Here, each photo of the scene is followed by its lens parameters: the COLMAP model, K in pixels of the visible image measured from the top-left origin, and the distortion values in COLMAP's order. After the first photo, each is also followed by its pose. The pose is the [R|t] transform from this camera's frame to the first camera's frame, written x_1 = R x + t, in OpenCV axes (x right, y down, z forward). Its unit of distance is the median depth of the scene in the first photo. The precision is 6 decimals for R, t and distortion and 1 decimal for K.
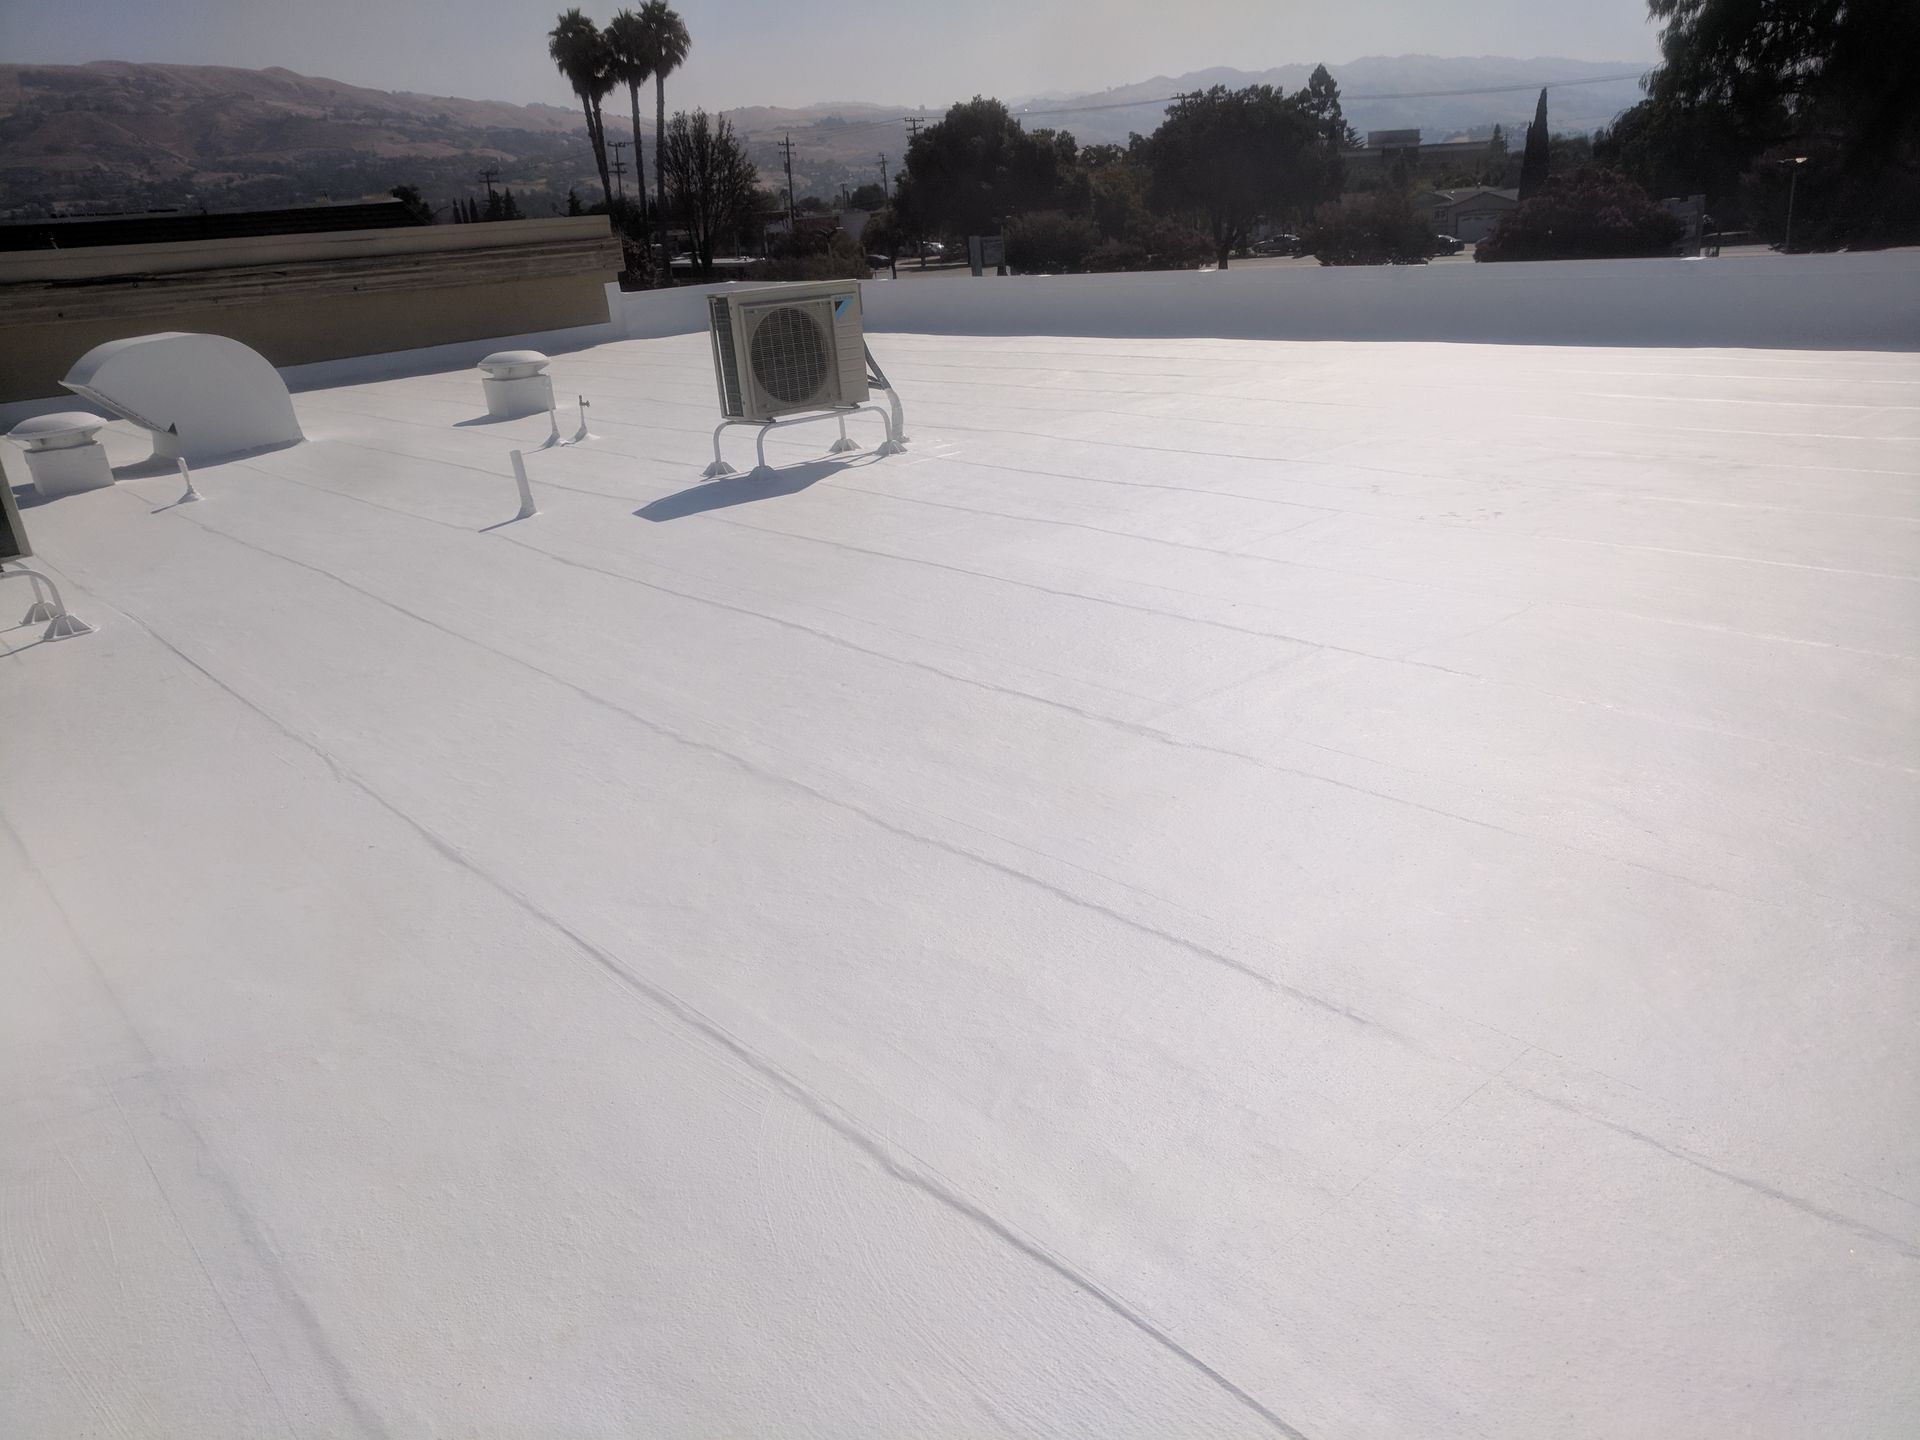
lens RADIAL K [[1440.0, 0, 963.4], [0, 1440.0, 721.4], [0, 0, 1]] dist [0.003010, 0.012612]
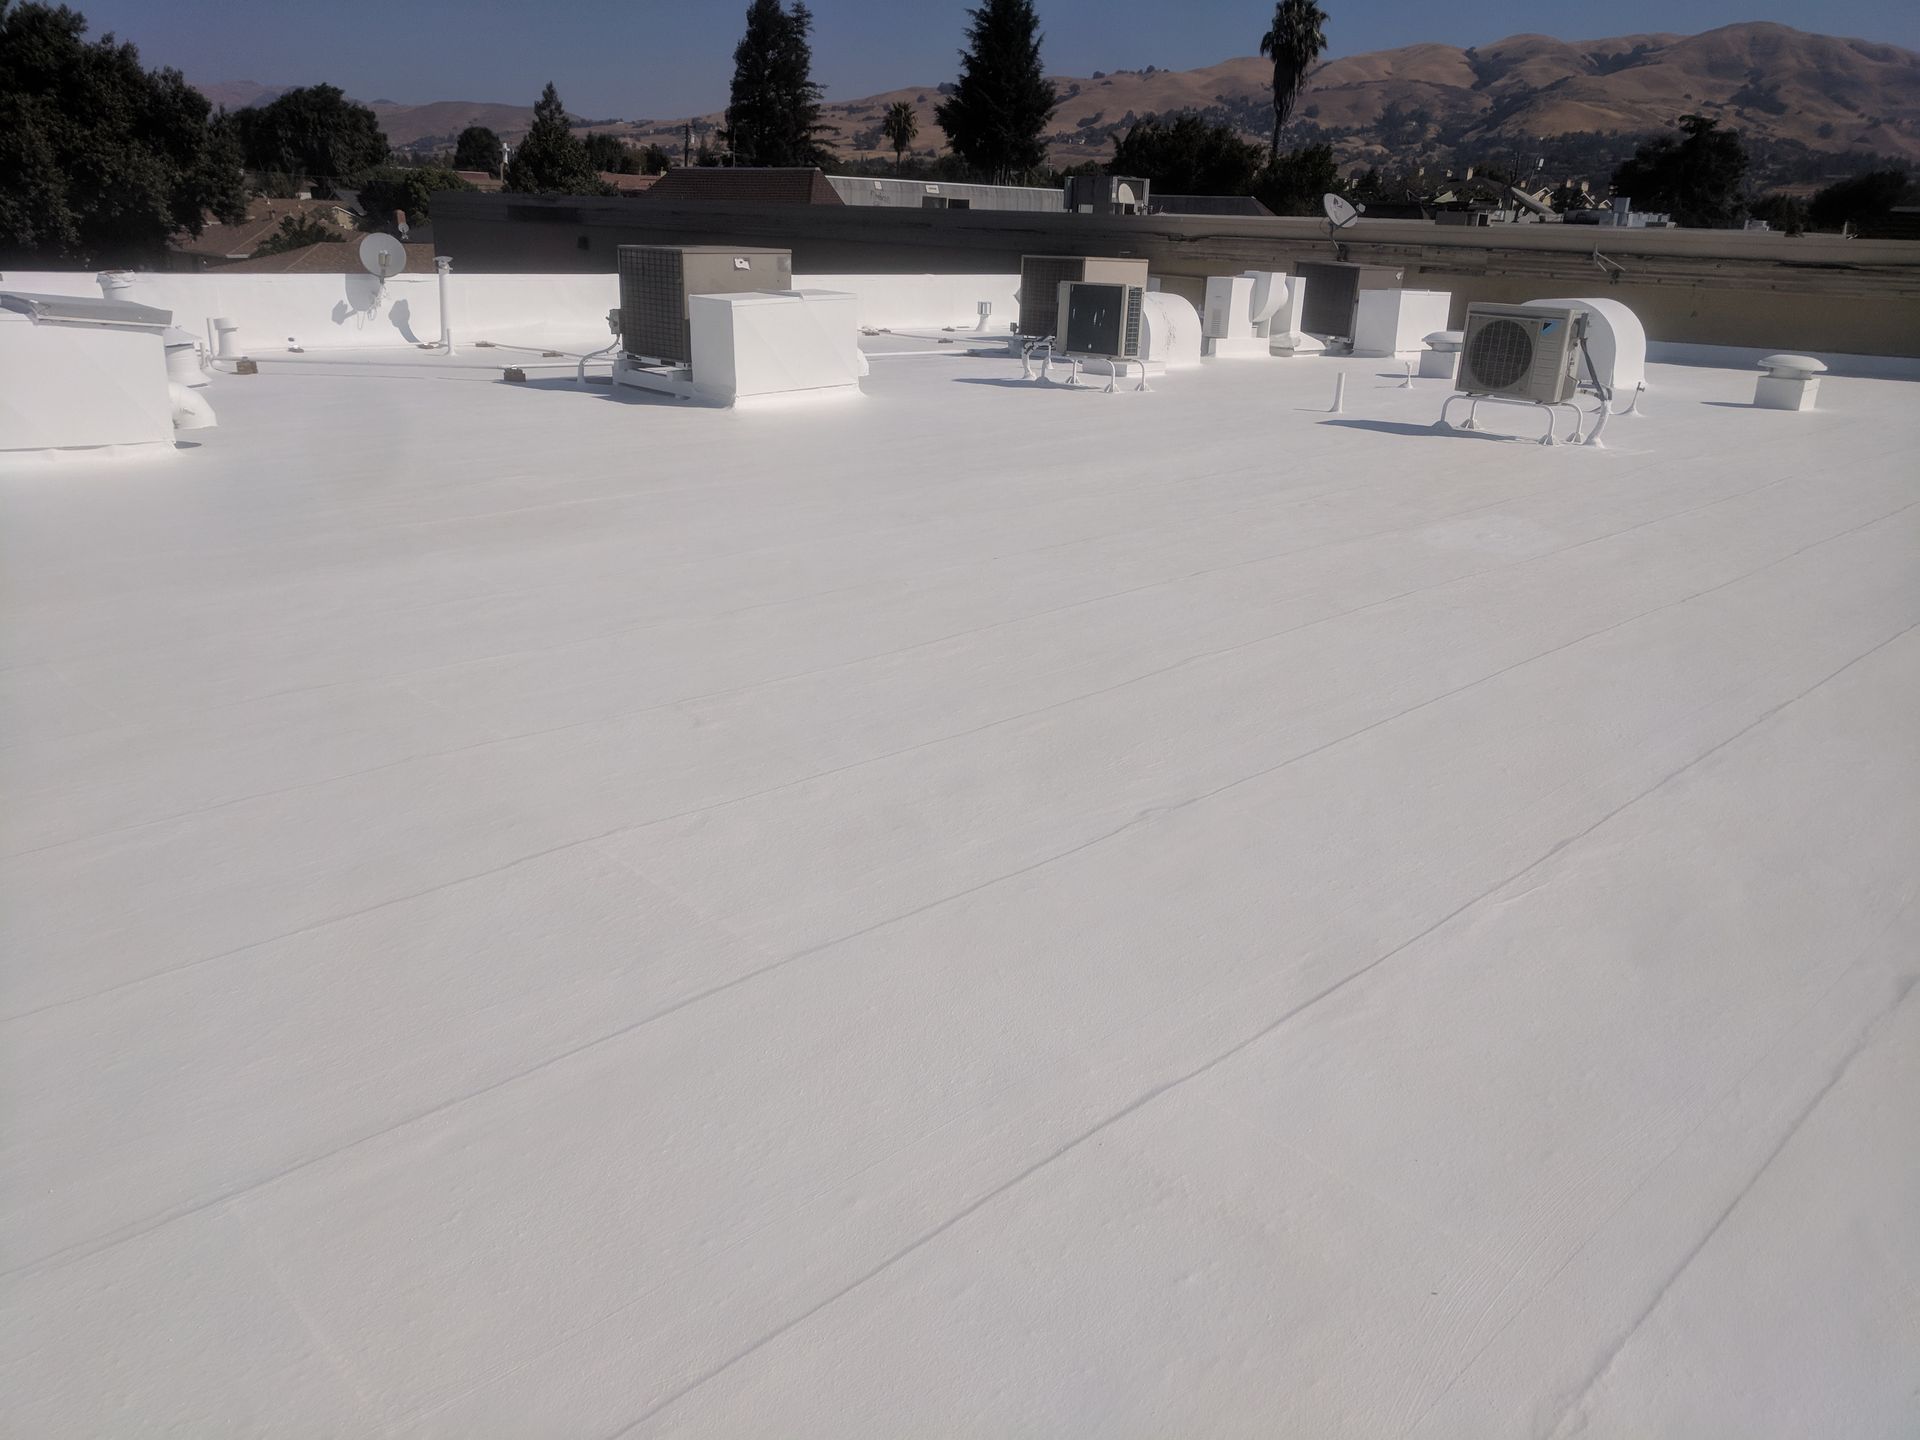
lens RADIAL K [[1436.8, 0, 960.9], [0, 1436.8, 730.3], [0, 0, 1]] dist [-0.010329, 0.025763]
pose [[0.013464, 0.407481, -0.913114, 0.654611], [-0.369054, 0.850746, 0.374207, -0.136732], [0.929311, 0.331950, 0.161837, 0.205821]]
